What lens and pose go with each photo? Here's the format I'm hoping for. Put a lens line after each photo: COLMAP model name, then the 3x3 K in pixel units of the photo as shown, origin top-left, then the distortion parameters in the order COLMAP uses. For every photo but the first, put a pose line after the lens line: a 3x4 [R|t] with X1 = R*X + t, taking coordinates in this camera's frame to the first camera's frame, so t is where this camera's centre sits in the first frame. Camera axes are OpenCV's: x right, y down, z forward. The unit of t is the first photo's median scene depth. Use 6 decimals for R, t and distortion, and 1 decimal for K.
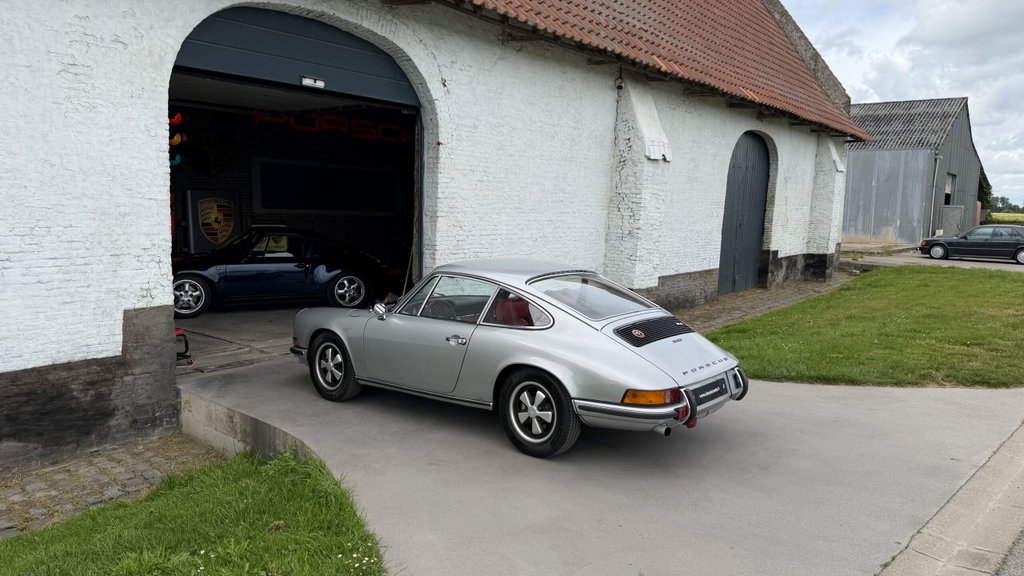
lens RADIAL K [[709.5, 0, 516.2], [0, 709.5, 291.4], [0, 0, 1]] dist [0.047225, -0.074726]
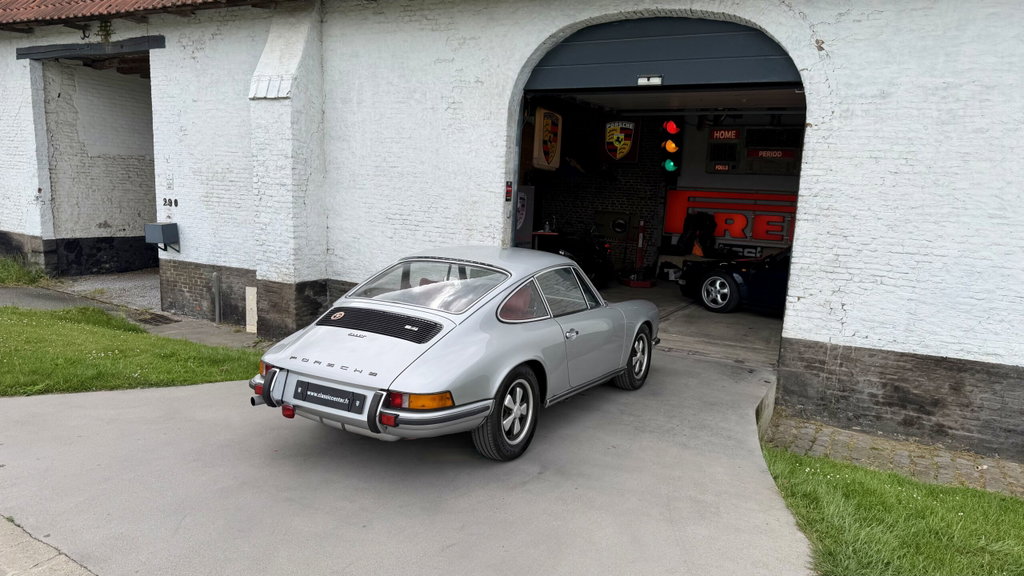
lens RADIAL K [[709.5, 0, 511.6], [0, 709.5, 288.7], [0, 0, 1]] dist [0.047225, -0.074726]
pose [[0.184662, 0.116046, -0.975927, 0.853144], [-0.162026, 0.983012, 0.086231, -0.068378], [0.969354, 0.142202, 0.200327, 0.782850]]
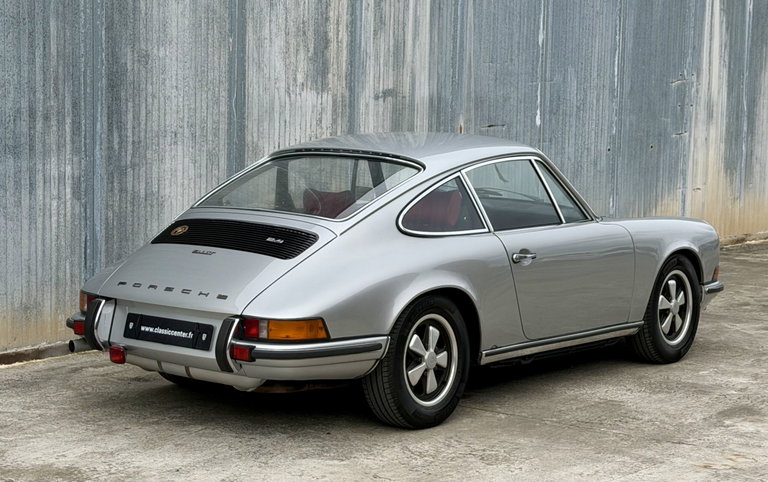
lens RADIAL K [[1626.3, 0, 337.8], [0, 1626.3, 239.5], [0, 0, 1]] dist [0.152821, 0.000000]
pose [[0.015368, 0.098154, -0.995053, 1.301548], [-0.122646, 0.987840, 0.095548, -0.072405], [0.992331, 0.120571, 0.027220, 0.841745]]
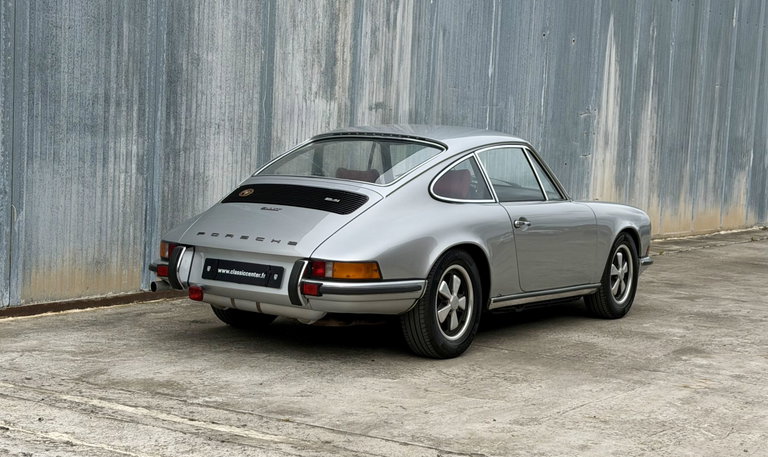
lens RADIAL K [[1269.0, 0, 397.9], [0, 1269.0, 235.2], [0, 0, 1]] dist [0.154433, 0.000000]
pose [[0.126419, 0.078124, -0.988896, 1.239162], [-0.152460, 0.986580, 0.058451, -0.001153], [0.980191, 0.143378, 0.136633, 0.743951]]
